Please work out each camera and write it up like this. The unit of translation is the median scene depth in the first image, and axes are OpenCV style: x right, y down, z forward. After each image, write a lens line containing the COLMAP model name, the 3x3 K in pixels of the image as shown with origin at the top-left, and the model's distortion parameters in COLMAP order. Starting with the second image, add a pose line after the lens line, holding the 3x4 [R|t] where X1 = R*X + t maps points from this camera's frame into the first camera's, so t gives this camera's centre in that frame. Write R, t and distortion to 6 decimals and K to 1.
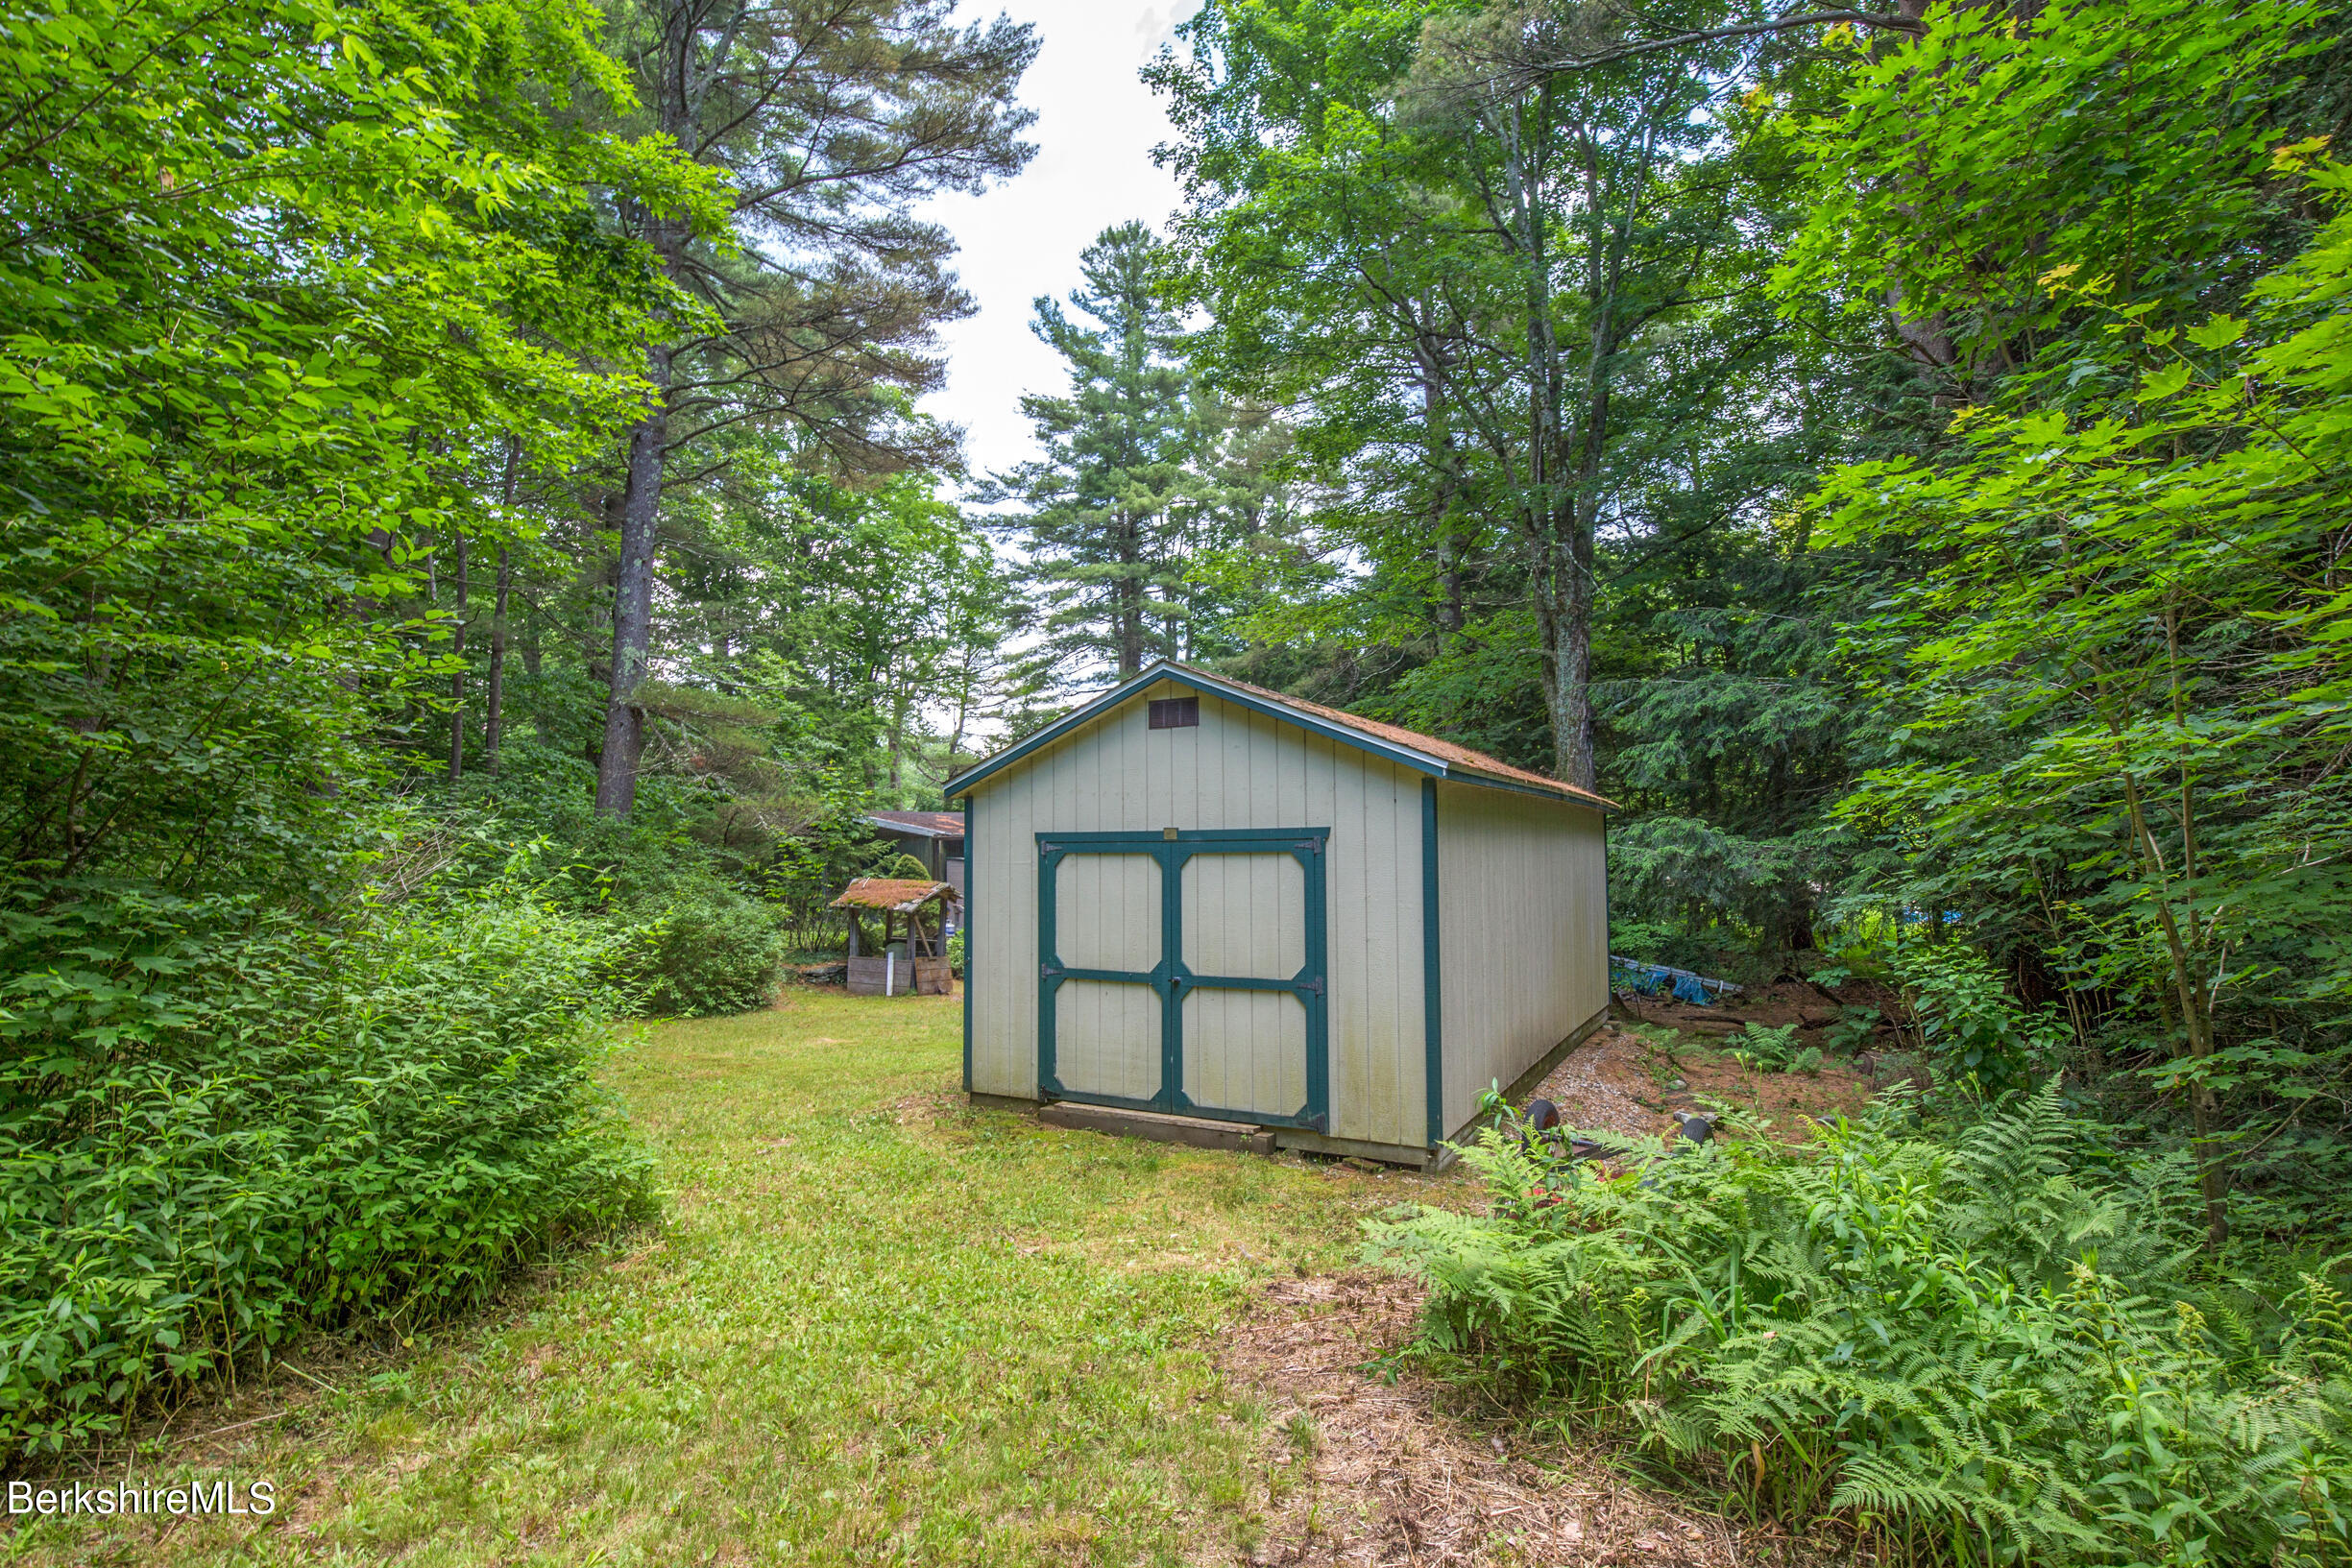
lens RADIAL K [[1113.1, 0, 1170.9], [0, 1113.1, 795.8], [0, 0, 1]] dist [-0.019010, 0.000305]
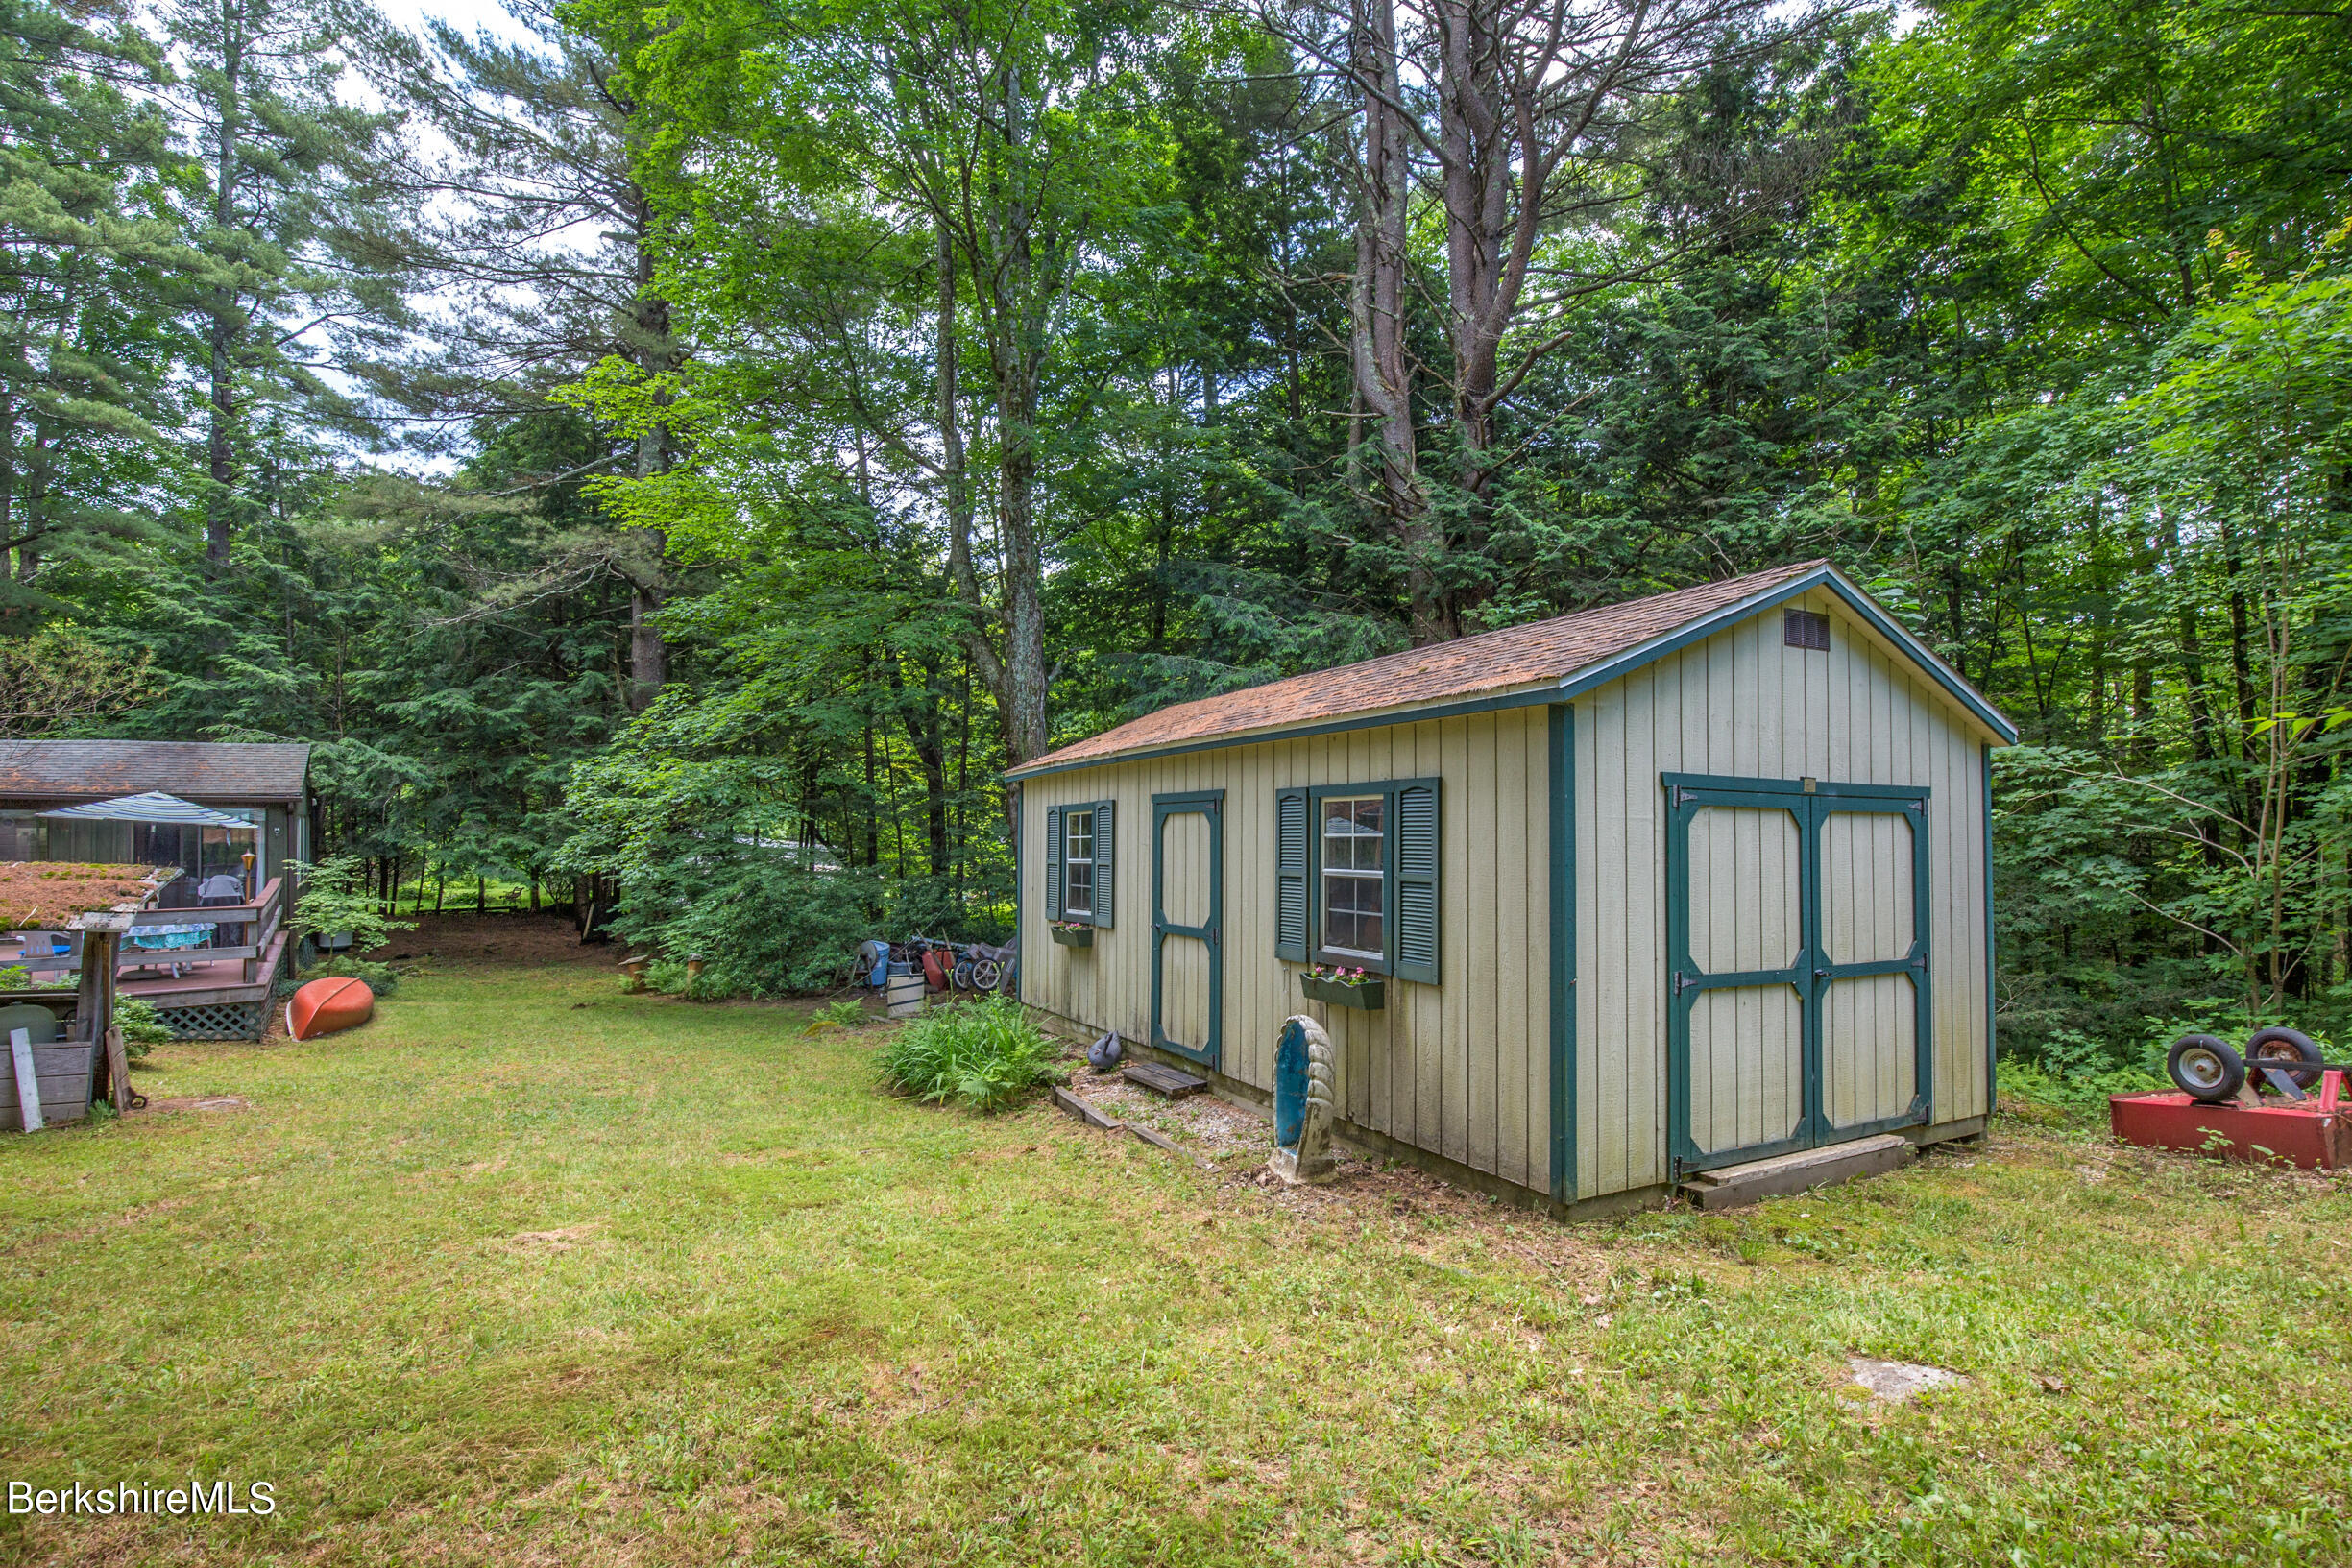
lens RADIAL K [[1113.1, 0, 1170.9], [0, 1113.1, 795.8], [0, 0, 1]] dist [-0.019010, 0.000305]
pose [[0.527199, 0.040984, 0.848753, -0.875689], [-0.056355, 0.998324, -0.013202, 0.076071], [-0.847871, -0.040871, 0.528625, 0.960188]]
